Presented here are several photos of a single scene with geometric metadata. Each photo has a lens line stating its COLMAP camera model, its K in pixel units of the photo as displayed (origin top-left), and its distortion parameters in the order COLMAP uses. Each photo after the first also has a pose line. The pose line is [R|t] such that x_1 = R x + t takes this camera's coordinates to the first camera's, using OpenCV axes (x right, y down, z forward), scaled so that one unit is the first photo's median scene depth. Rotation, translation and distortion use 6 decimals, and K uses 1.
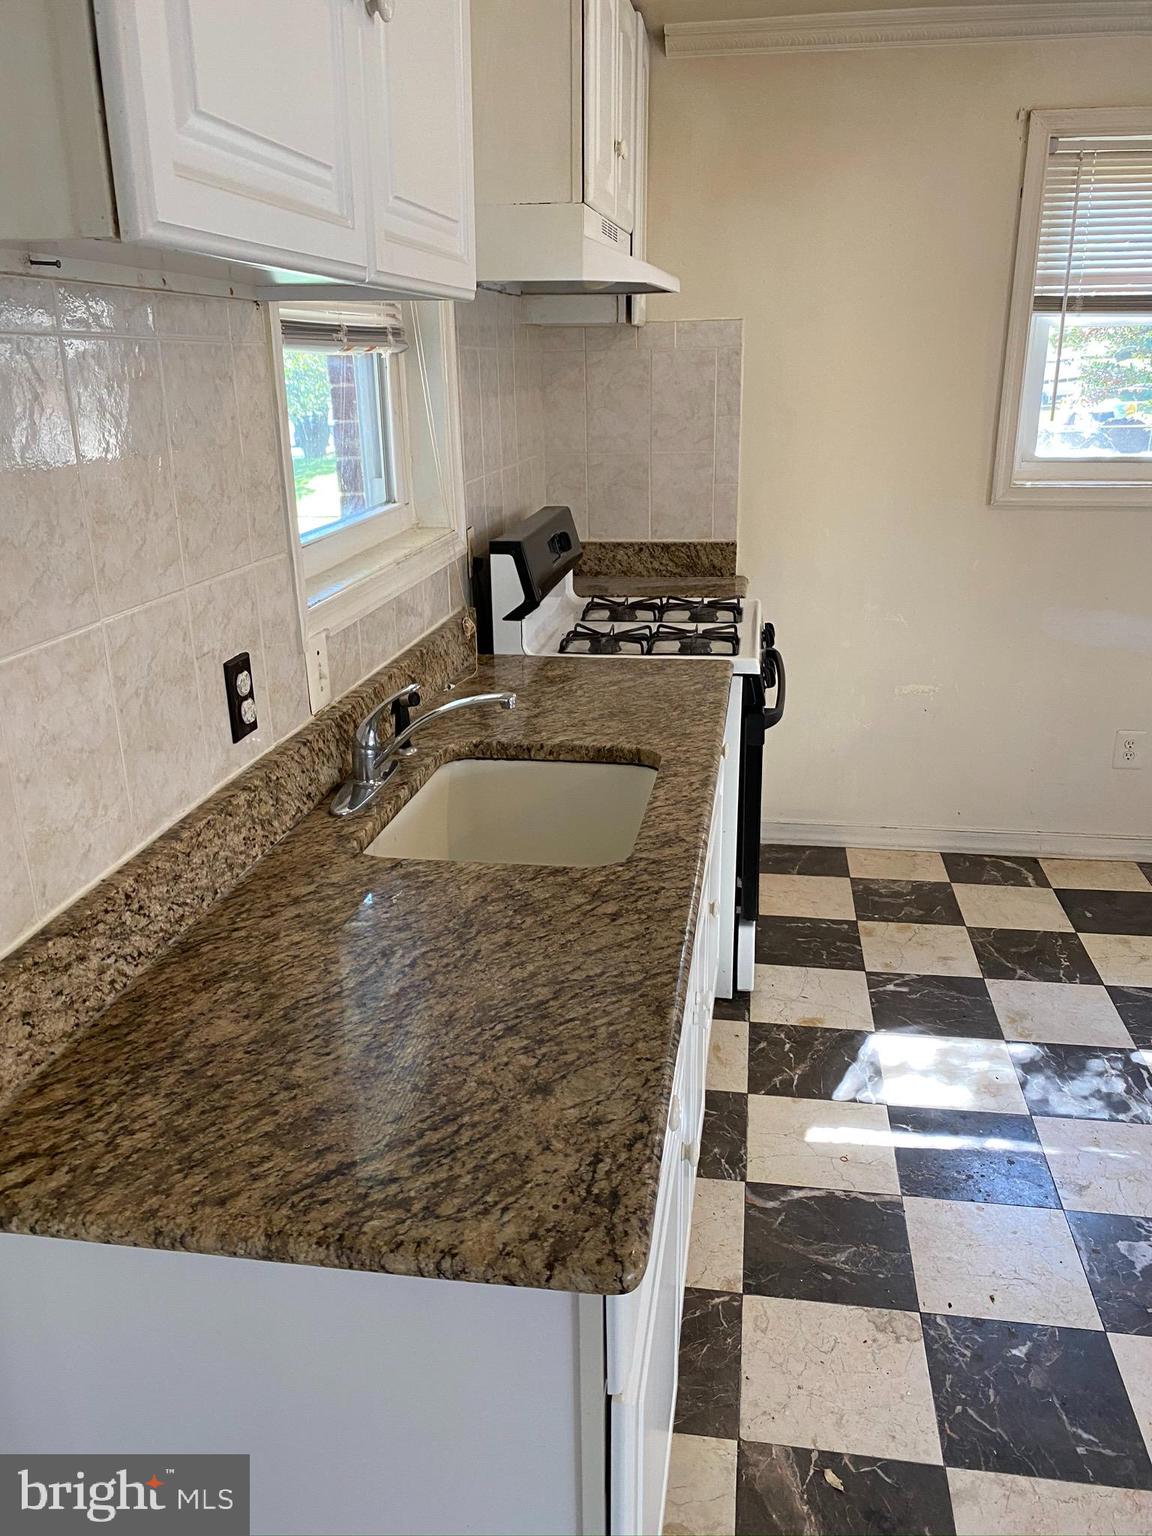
lens RADIAL K [[1177.9, 0, 588.0], [0, 1177.9, 759.8], [0, 0, 1]] dist [0.042642, -0.058329]
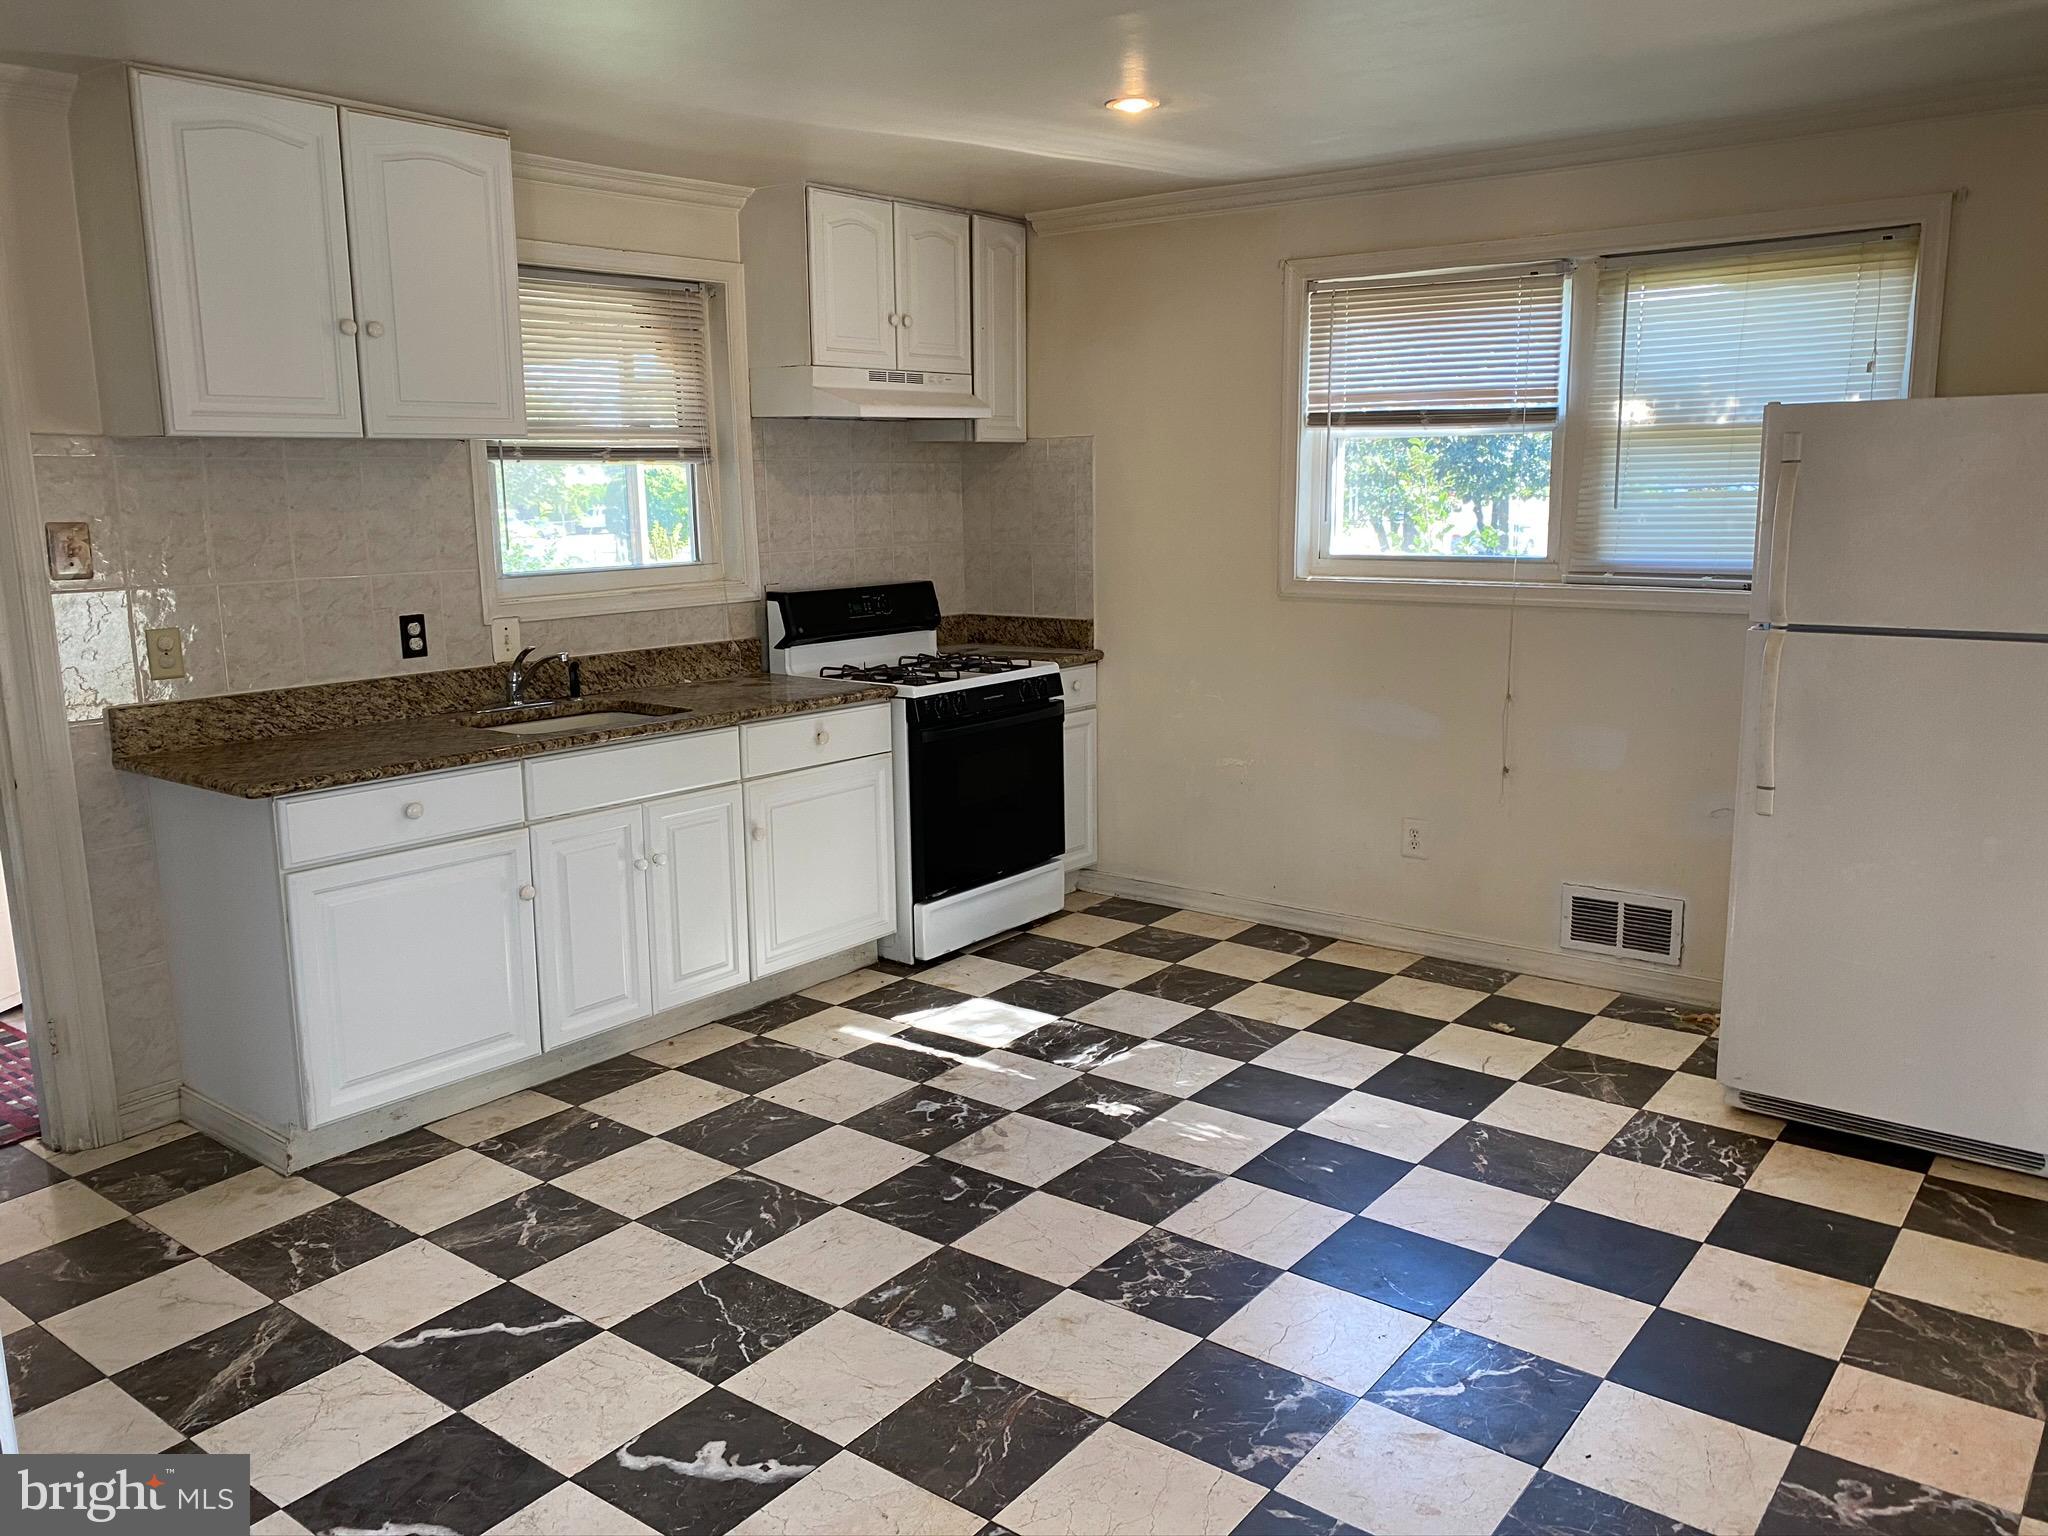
lens RADIAL K [[1570.6, 0, 1045.8], [0, 1570.6, 760.9], [0, 0, 1]] dist [0.042642, -0.058329]
pose [[0.876132, 0.084881, -0.474540, 0.903875], [-0.150805, 0.983229, -0.102557, 0.124971], [0.457877, 0.161416, 0.874239, -0.368474]]
